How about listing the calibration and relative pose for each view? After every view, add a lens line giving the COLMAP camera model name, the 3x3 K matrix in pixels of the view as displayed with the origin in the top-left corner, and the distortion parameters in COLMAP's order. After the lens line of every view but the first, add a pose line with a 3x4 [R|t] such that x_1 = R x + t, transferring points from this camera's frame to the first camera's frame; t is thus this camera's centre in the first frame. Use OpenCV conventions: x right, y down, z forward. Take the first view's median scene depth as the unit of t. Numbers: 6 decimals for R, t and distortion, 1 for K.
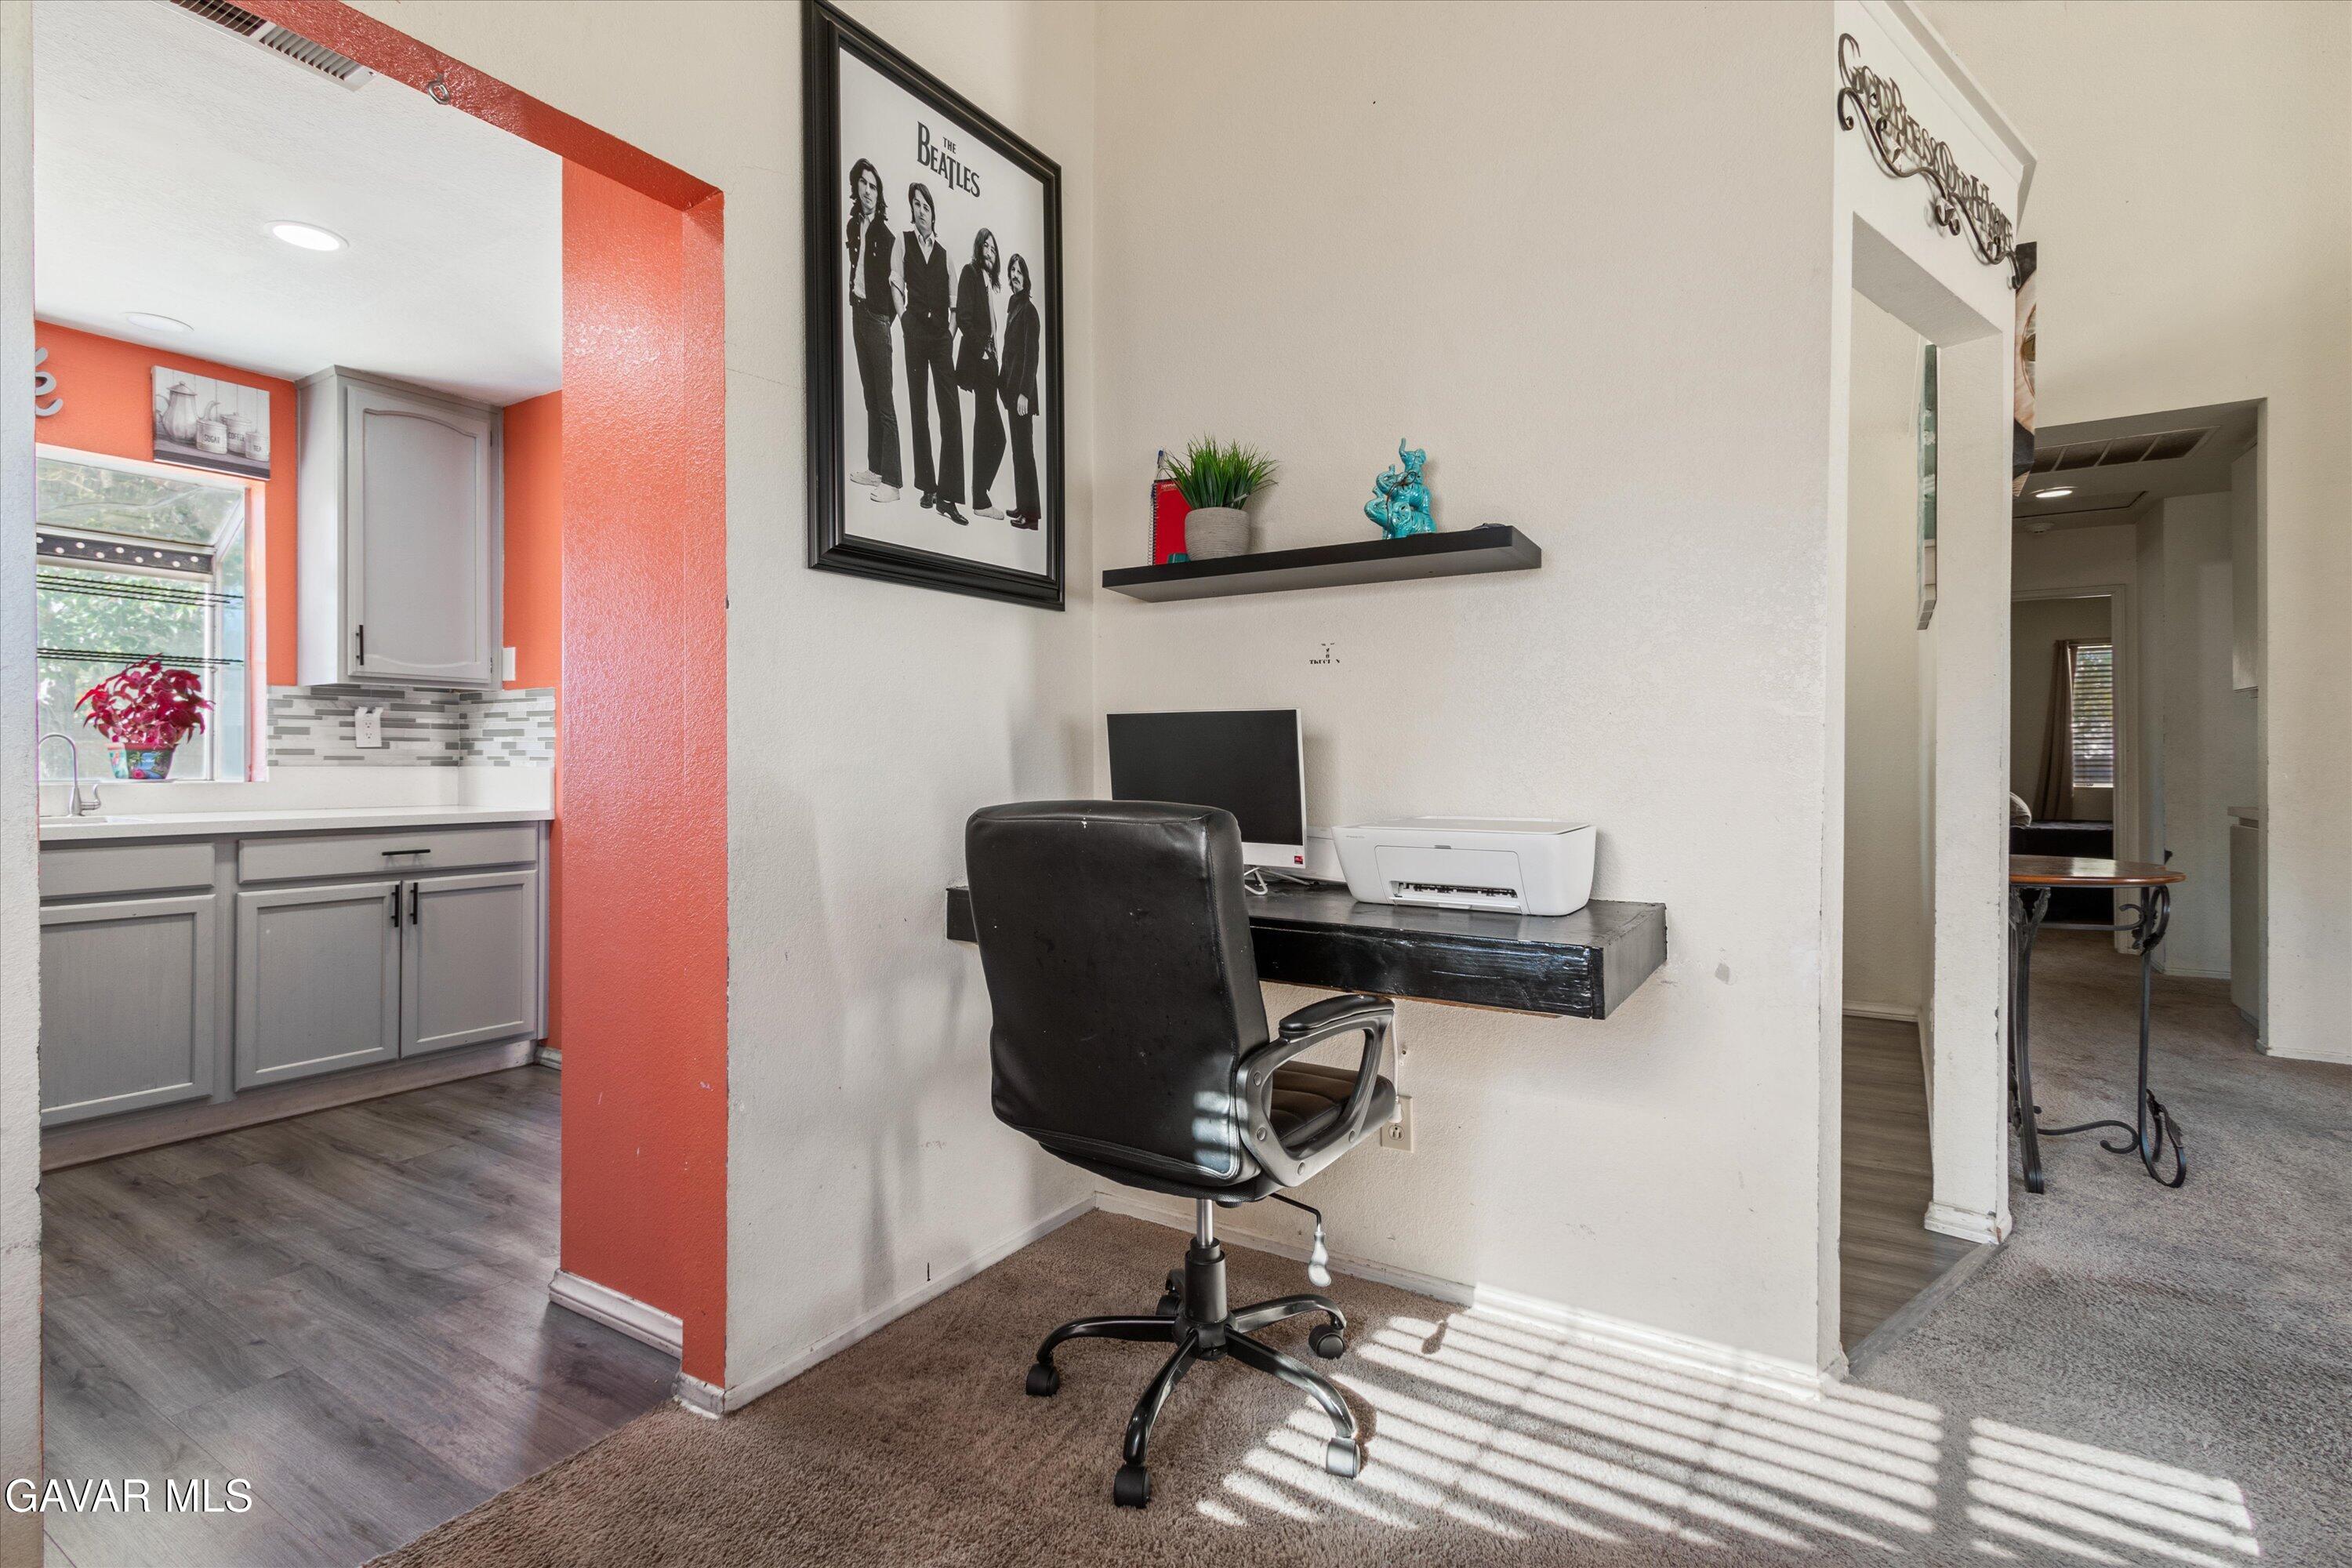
lens RADIAL K [[1112.9, 0, 1158.0], [0, 1112.9, 763.4], [0, 0, 1]] dist [0.011794, -0.005204]
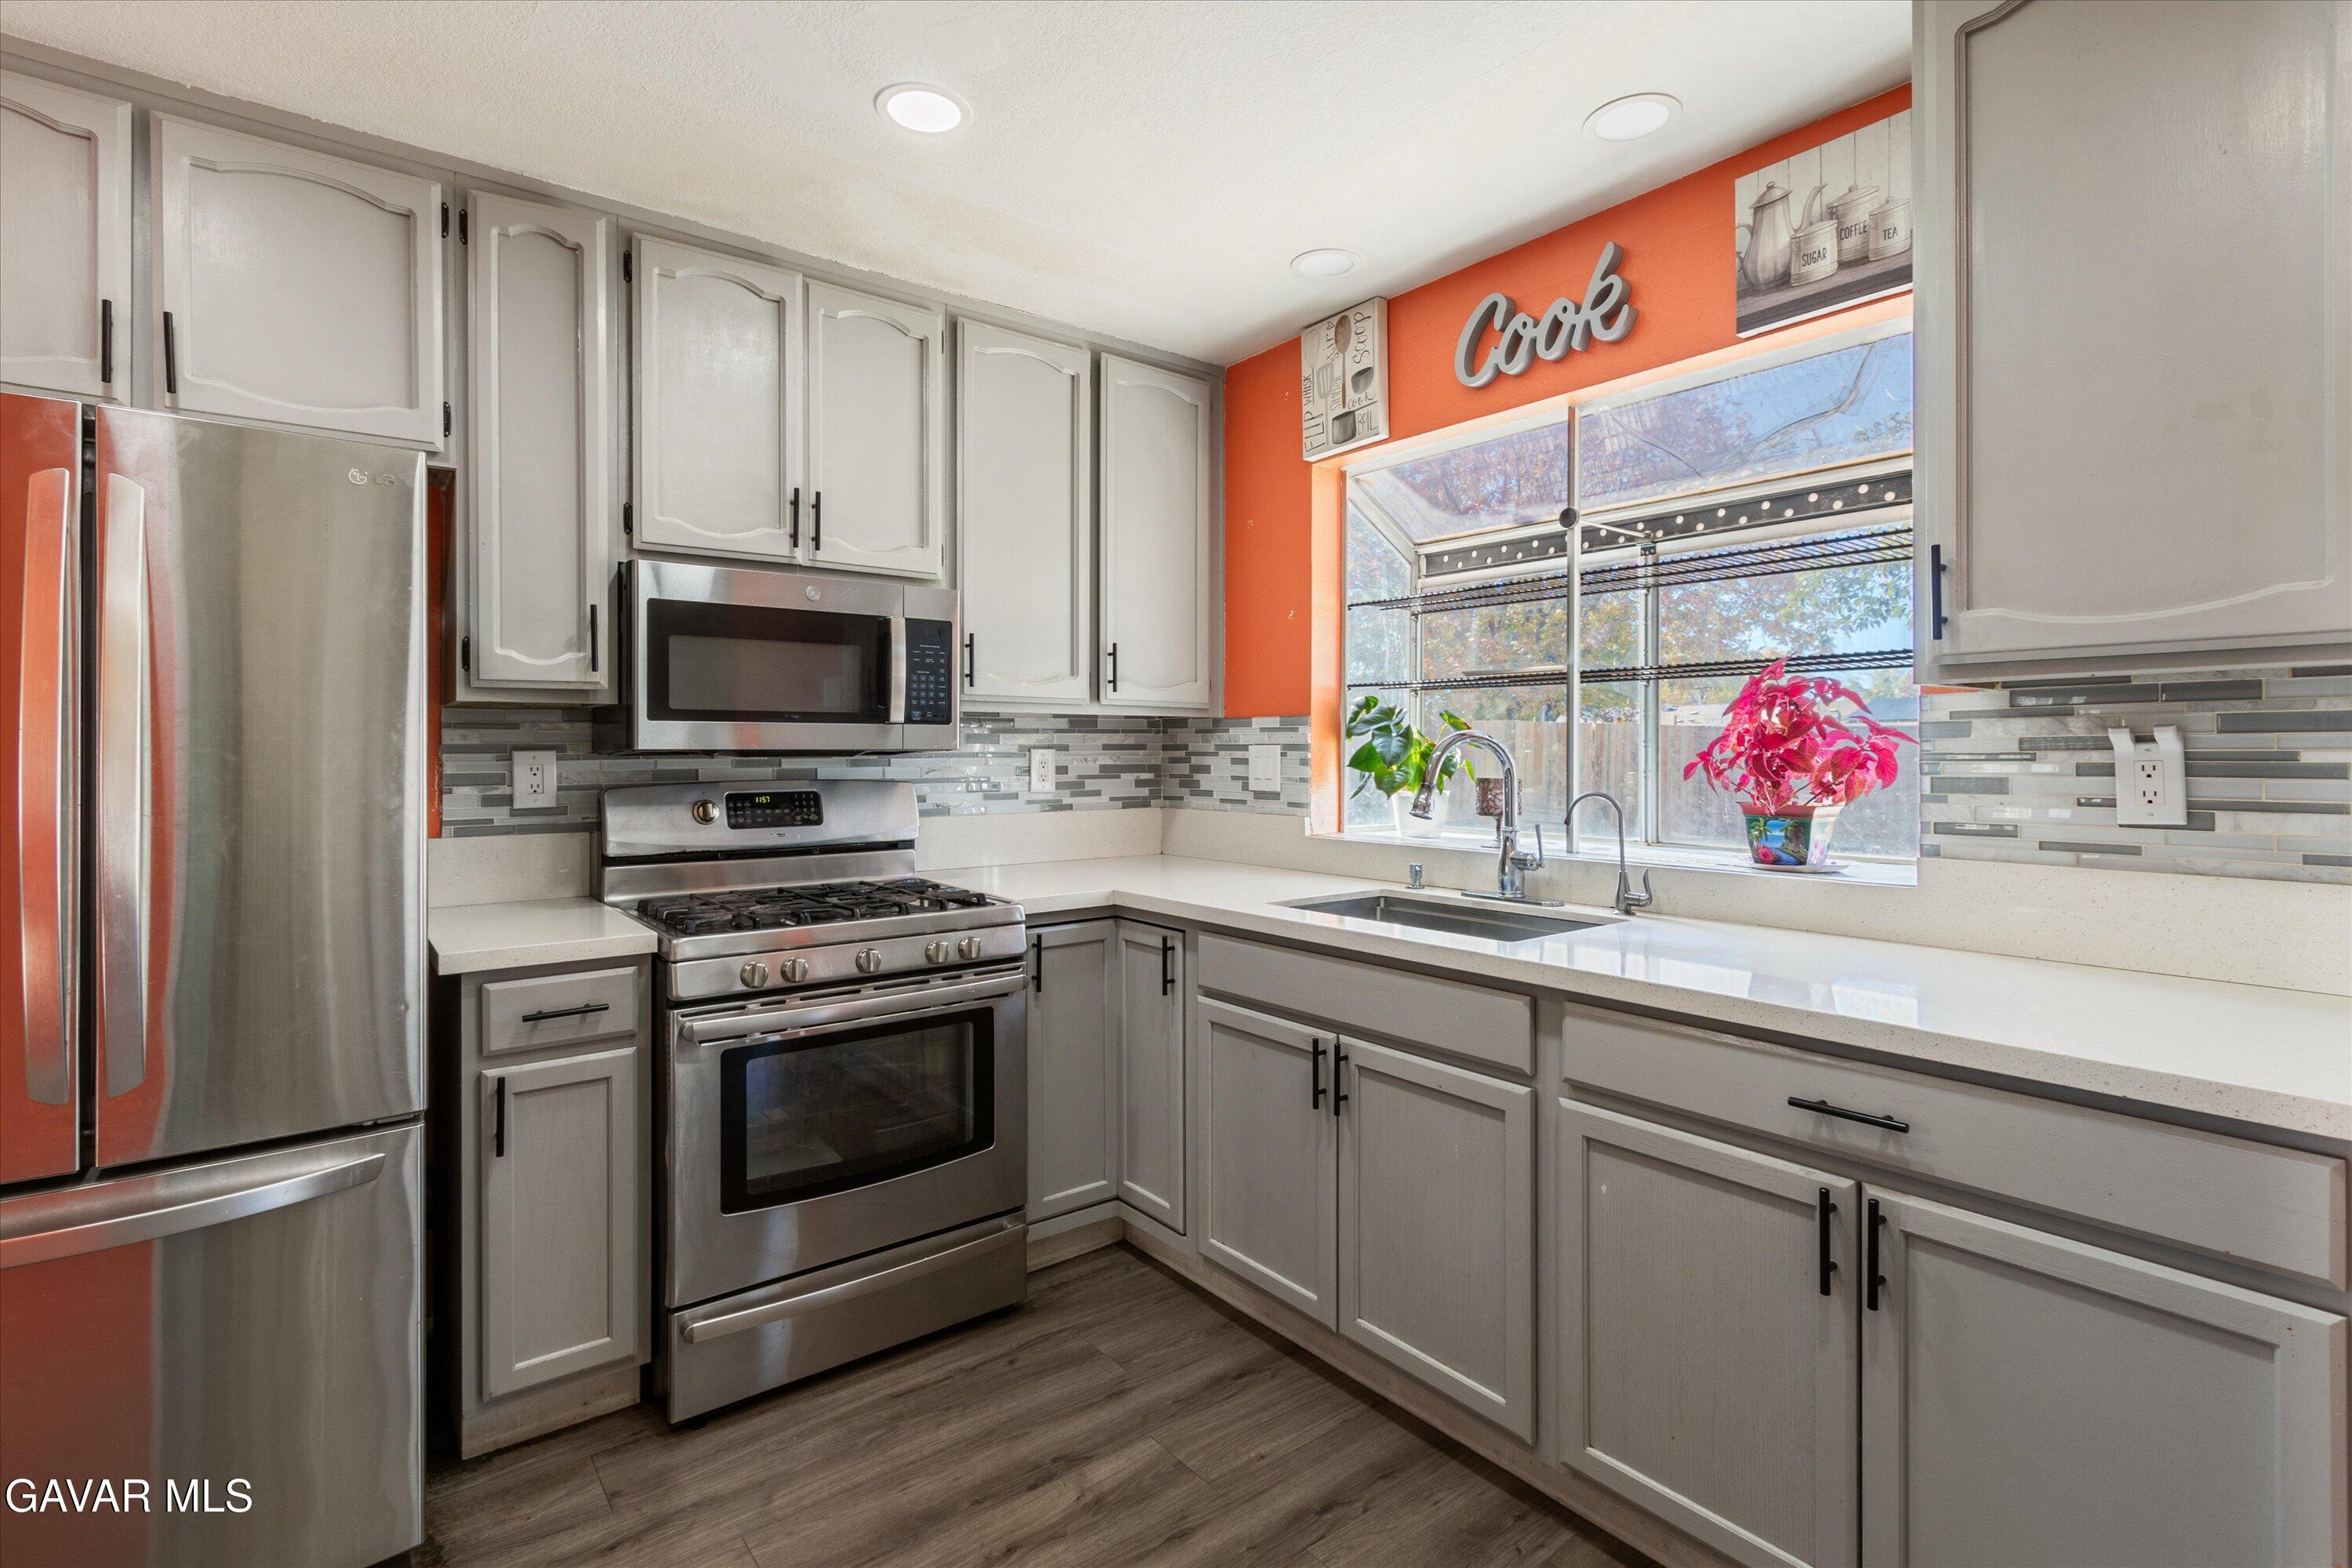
lens RADIAL K [[1112.9, 0, 1162.2], [0, 1112.9, 753.0], [0, 0, 1]] dist [0.011794, -0.005204]
pose [[-0.339568, -0.001347, -0.940581, -0.216150], [-0.001370, 0.999999, -0.000937, -0.044074], [0.940581, 0.000970, -0.339569, 0.876265]]
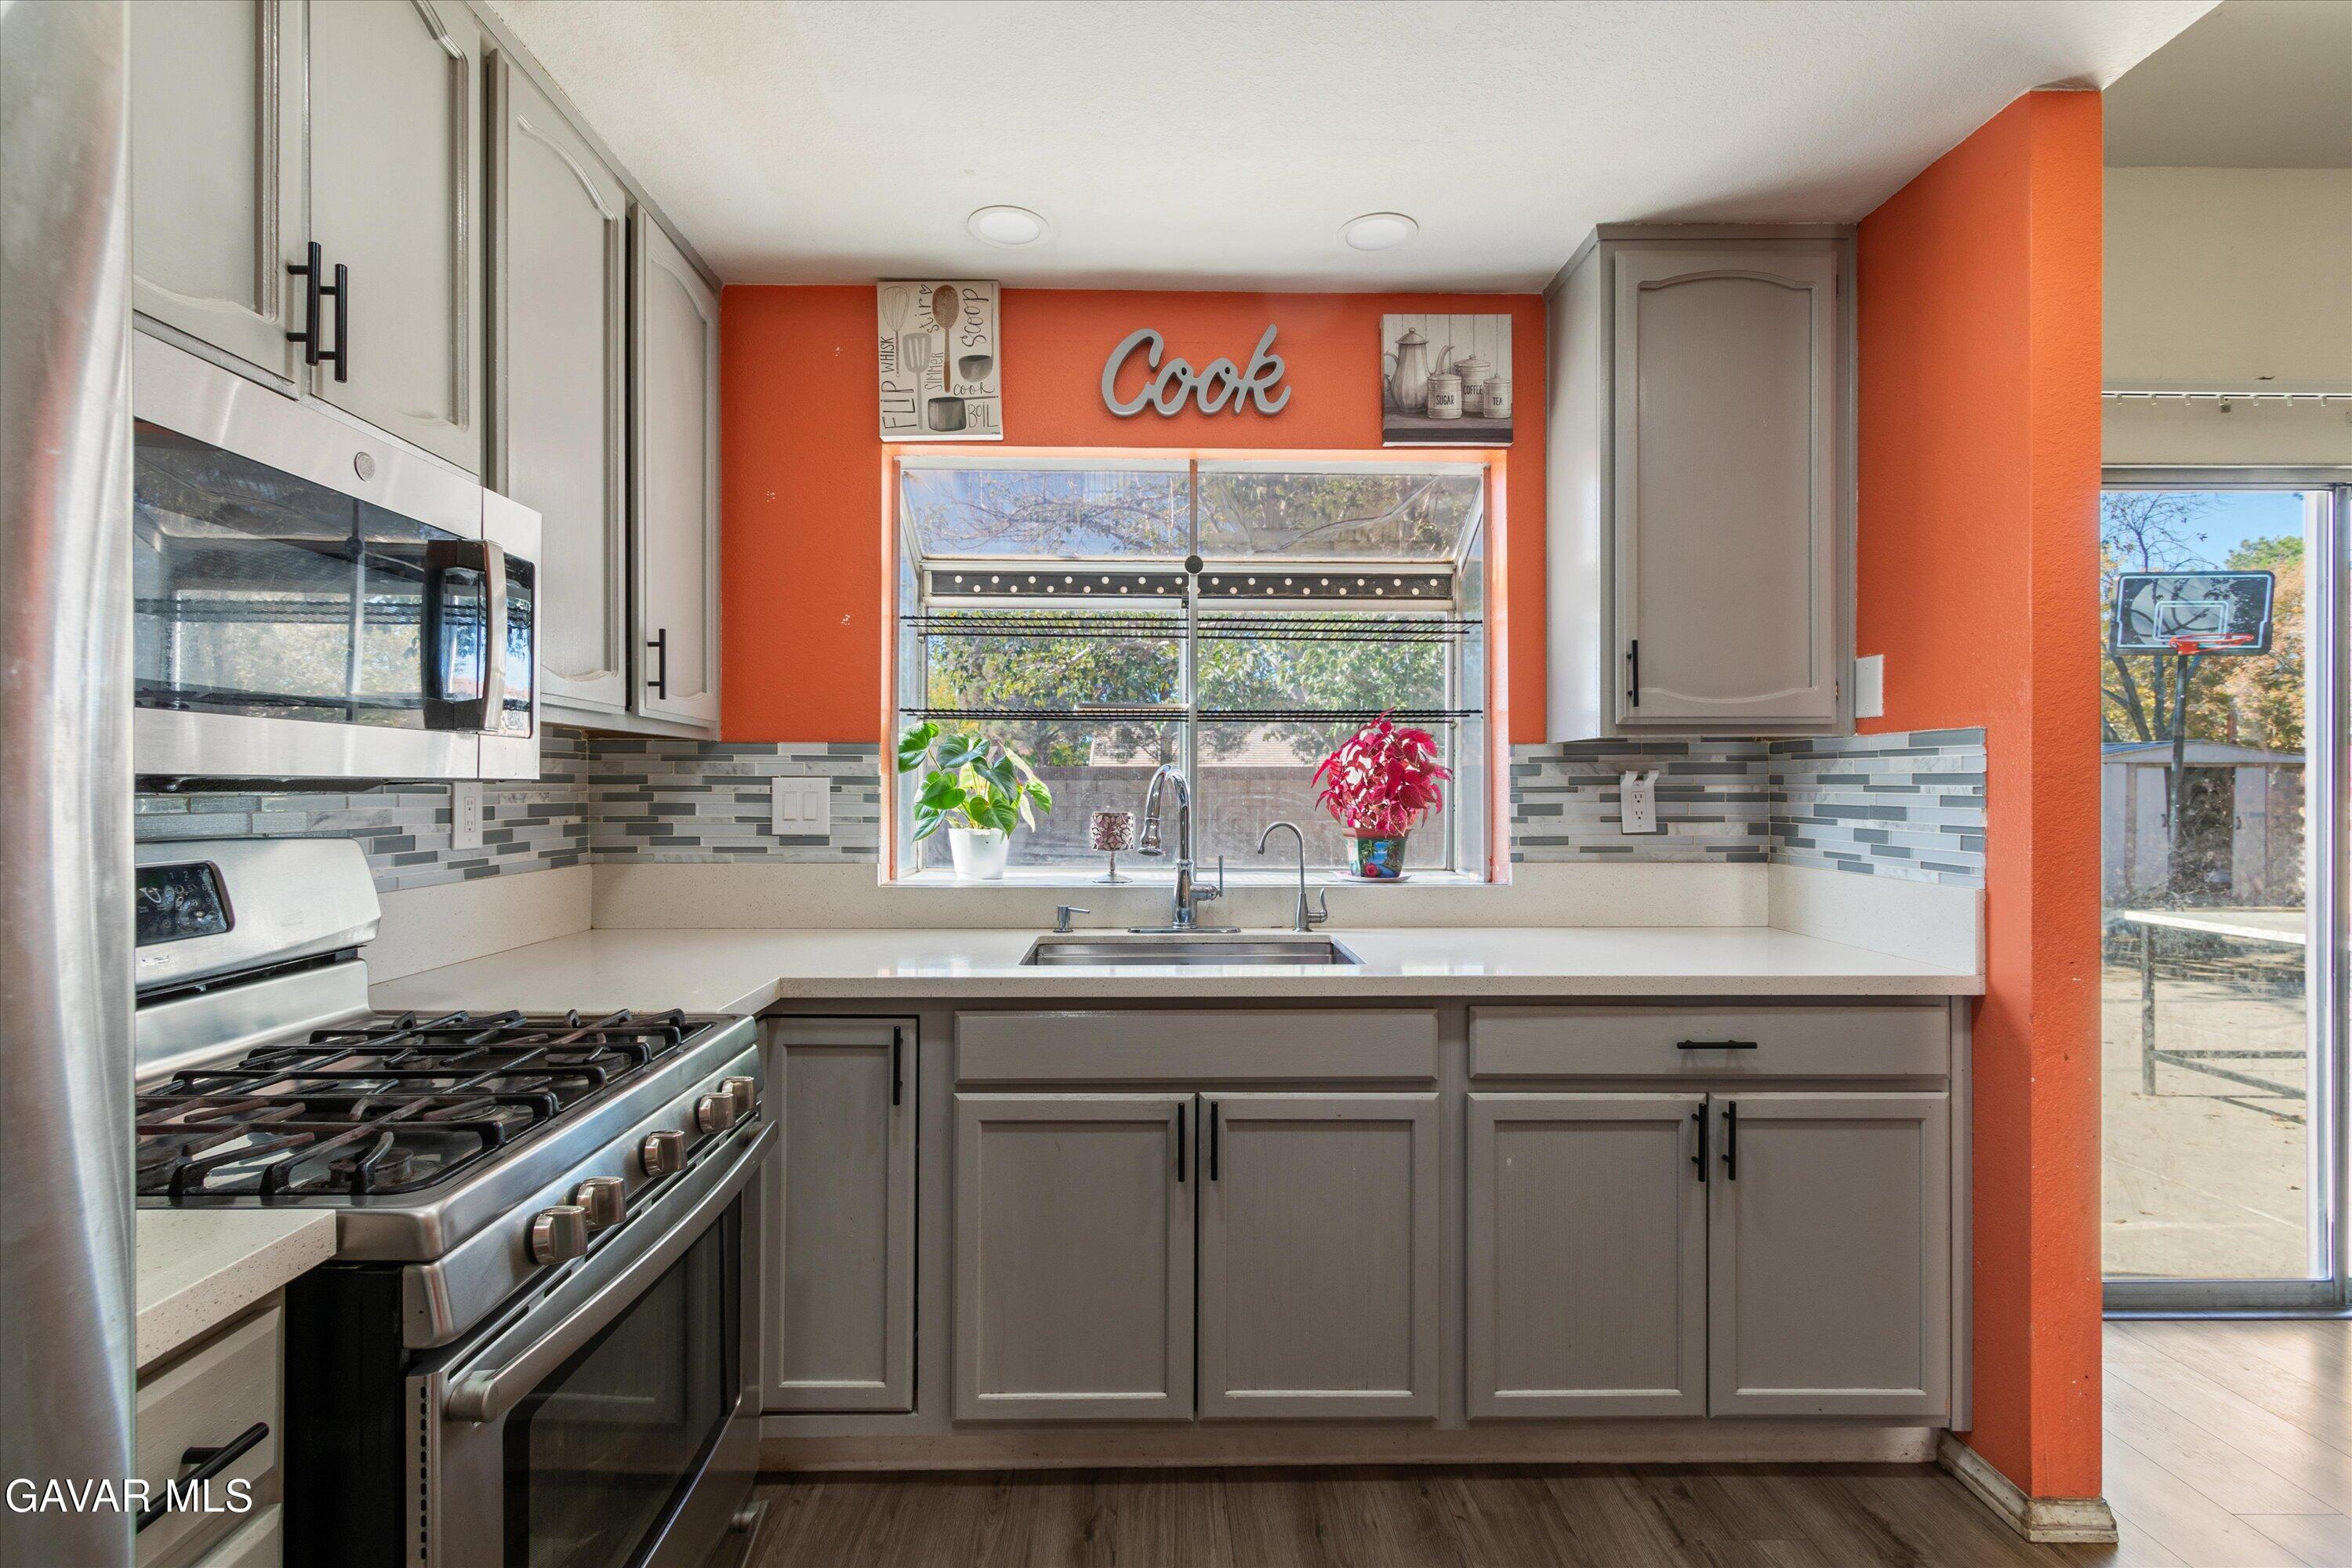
lens RADIAL K [[1112.9, 0, 1167.7], [0, 1112.9, 780.7], [0, 0, 1]] dist [0.011794, -0.005204]
pose [[0.557843, -0.008563, -0.829903, -0.356976], [0.000584, 0.999951, -0.009925, -0.042092], [0.829947, 0.005052, 0.557820, 0.458679]]
